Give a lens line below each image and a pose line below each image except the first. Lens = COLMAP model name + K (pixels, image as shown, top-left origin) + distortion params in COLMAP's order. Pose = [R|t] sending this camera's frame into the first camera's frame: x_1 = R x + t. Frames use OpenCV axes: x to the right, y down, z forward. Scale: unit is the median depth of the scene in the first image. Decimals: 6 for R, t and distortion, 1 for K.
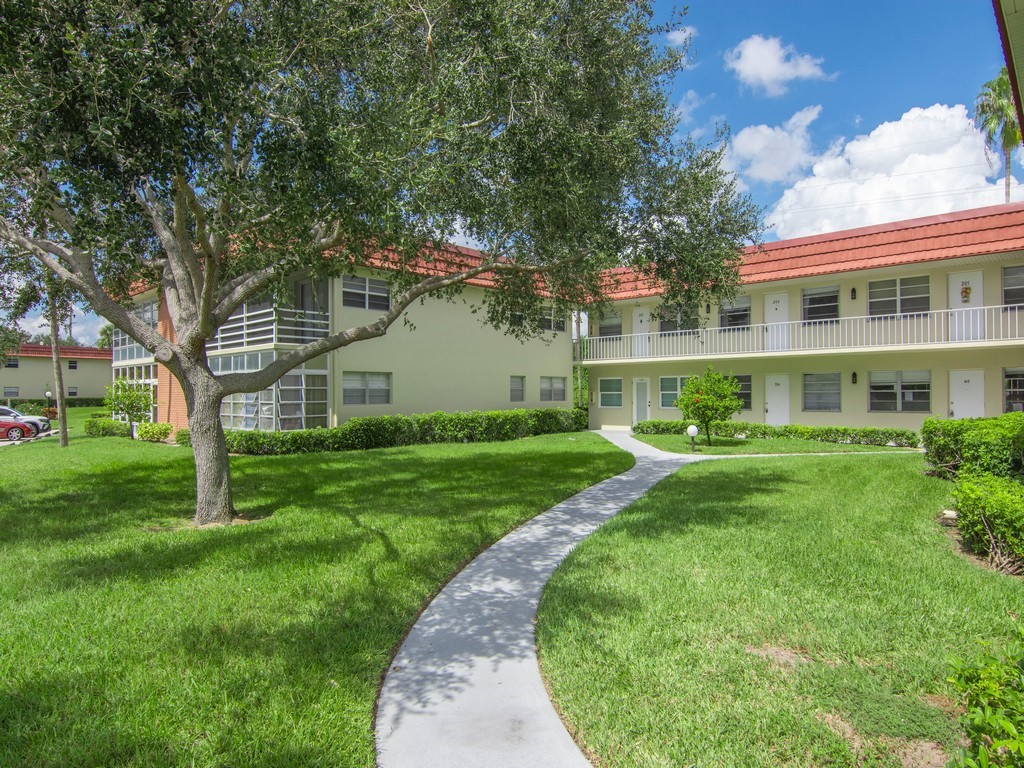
lens RADIAL K [[630.5, 0, 515.6], [0, 630.5, 383.3], [0, 0, 1]] dist [0.000200, -0.000001]
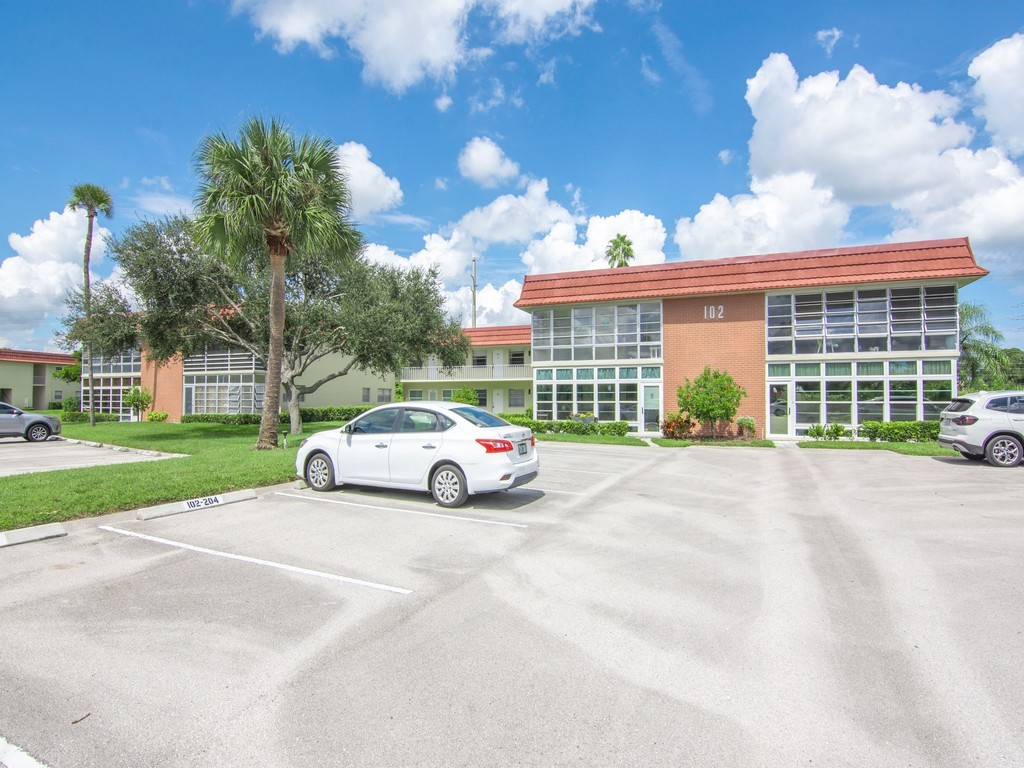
lens RADIAL K [[558.4, 0, 513.0], [0, 558.4, 384.6], [0, 0, 1]] dist [0.002797, 0.000103]
pose [[0.942715, 0.018780, 0.333071, -0.154120], [-0.013178, 0.999731, -0.019072, 0.004667], [-0.333339, 0.013590, 0.942709, -0.767808]]
